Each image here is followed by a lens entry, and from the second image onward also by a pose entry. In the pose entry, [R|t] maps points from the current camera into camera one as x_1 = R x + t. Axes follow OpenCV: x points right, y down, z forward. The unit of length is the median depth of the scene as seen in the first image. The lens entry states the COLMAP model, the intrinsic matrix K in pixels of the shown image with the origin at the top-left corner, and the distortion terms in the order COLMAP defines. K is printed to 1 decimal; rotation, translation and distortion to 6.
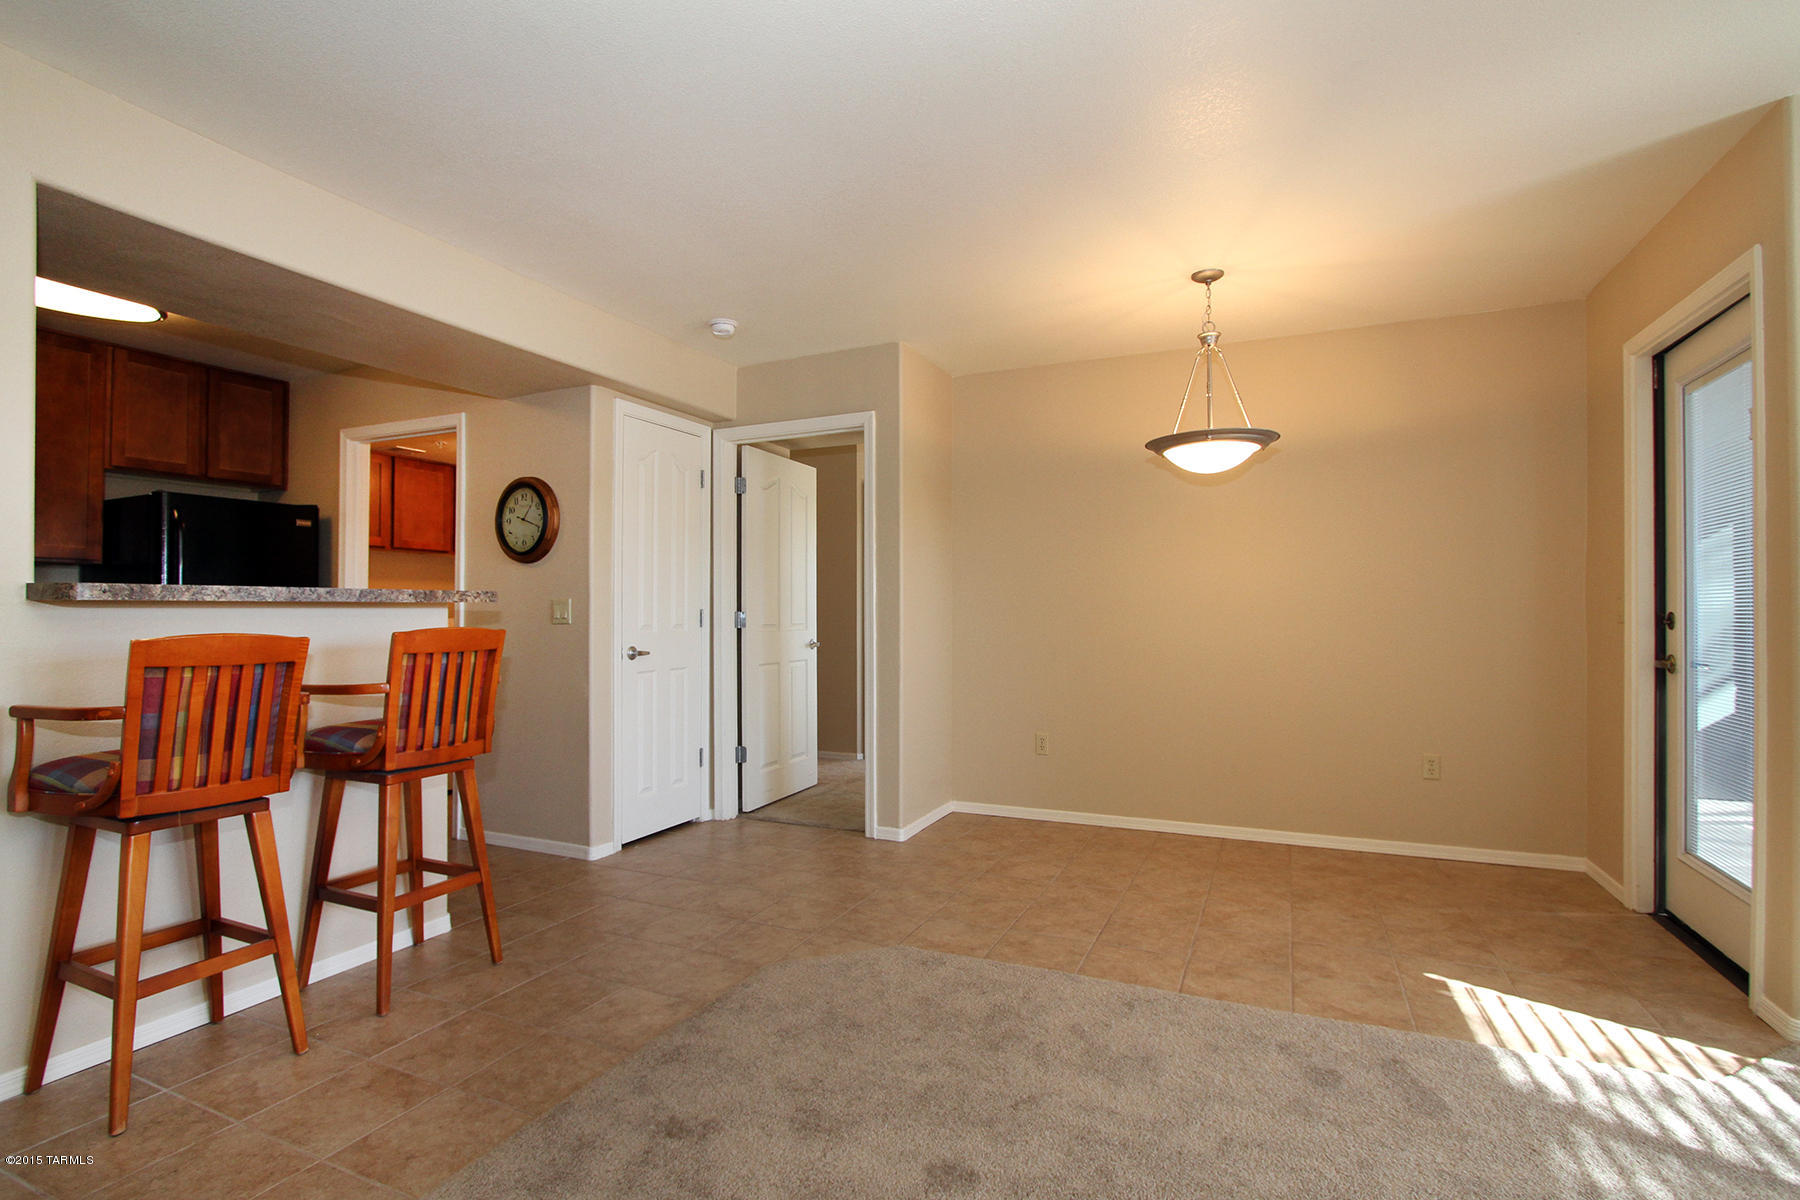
lens RADIAL K [[877.7, 0, 900.0], [0, 877.7, 600.0], [0, 0, 1]] dist [-0.009524, -0.000995]
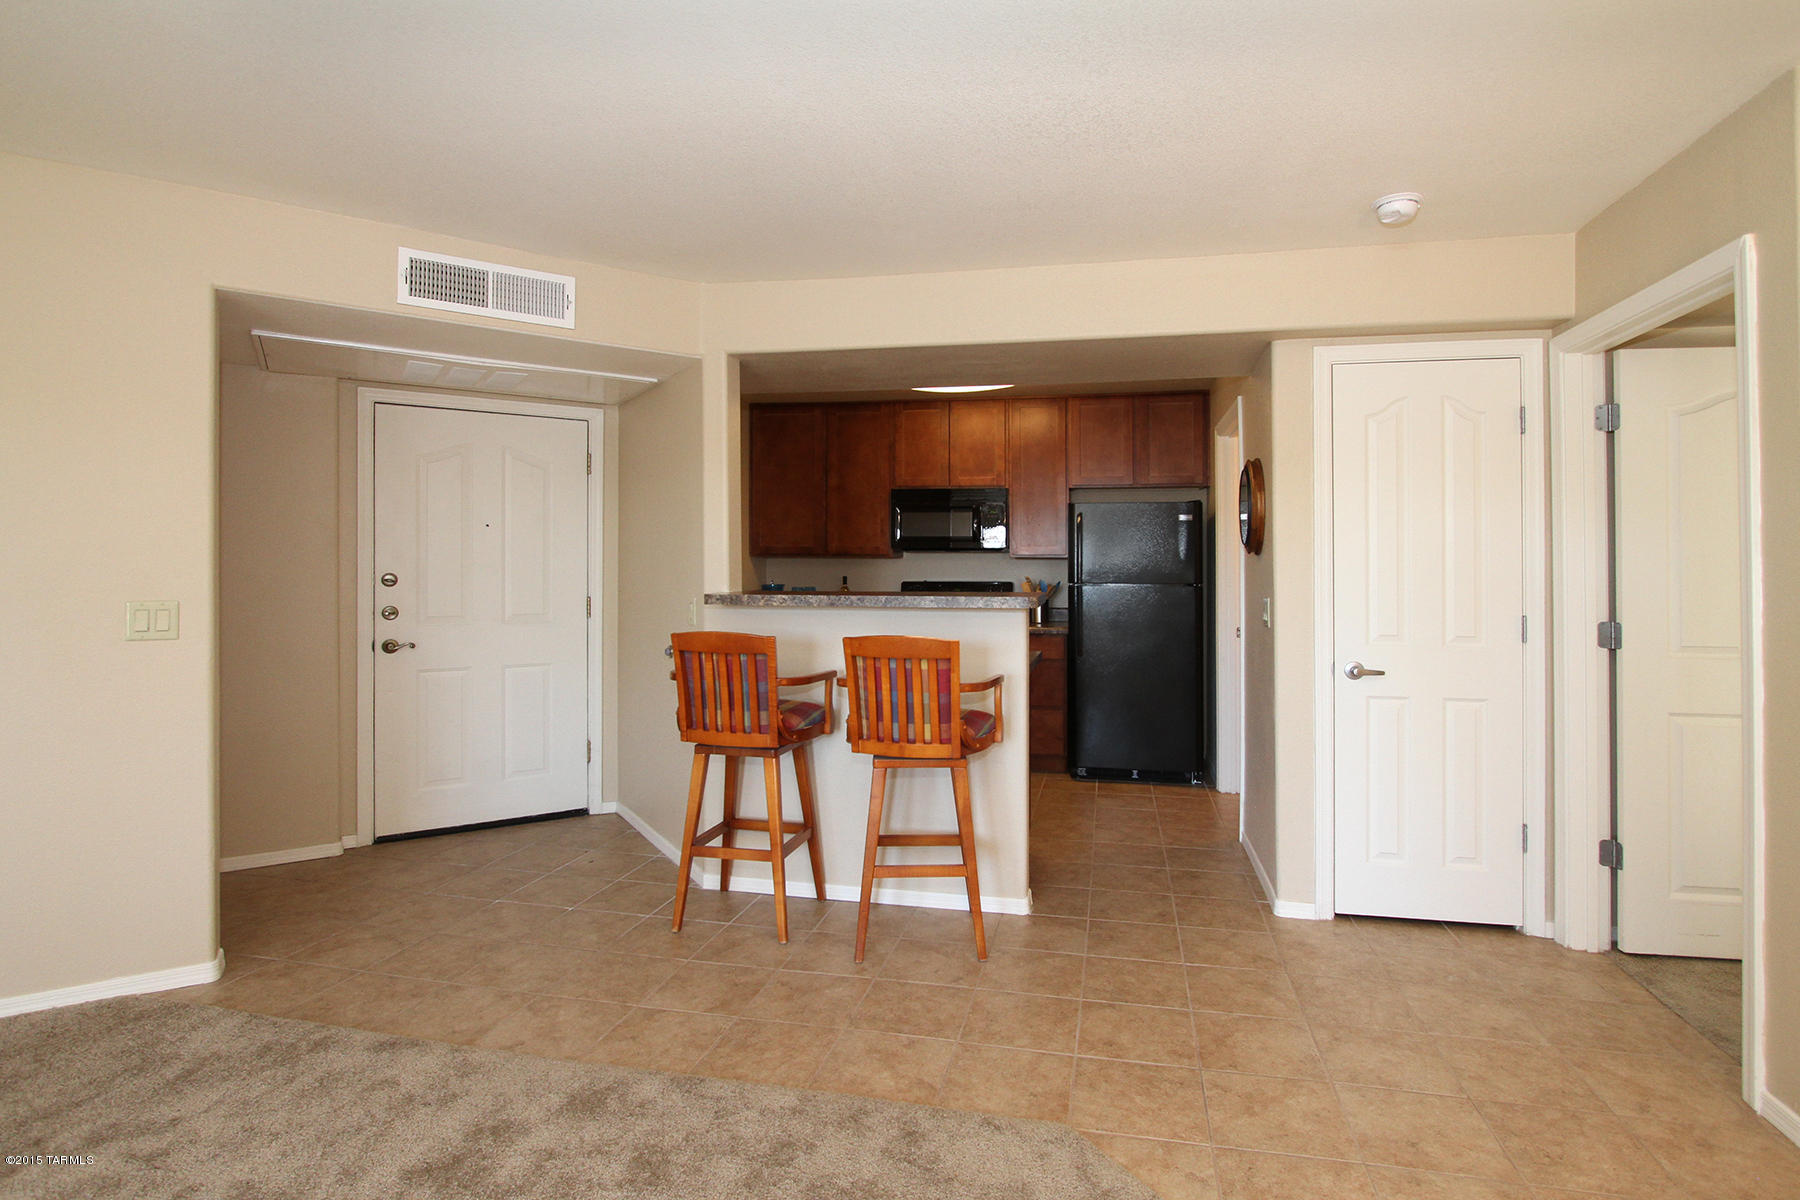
lens RADIAL K [[845.6, 0, 915.8], [0, 845.6, 555.3], [0, 0, 1]] dist [-0.000440, 0.000075]
pose [[0.246582, -0.005809, -0.969104, 0.406850], [0.002659, 0.999982, -0.005317, -0.047876], [0.969118, -0.001266, 0.246593, 0.558881]]
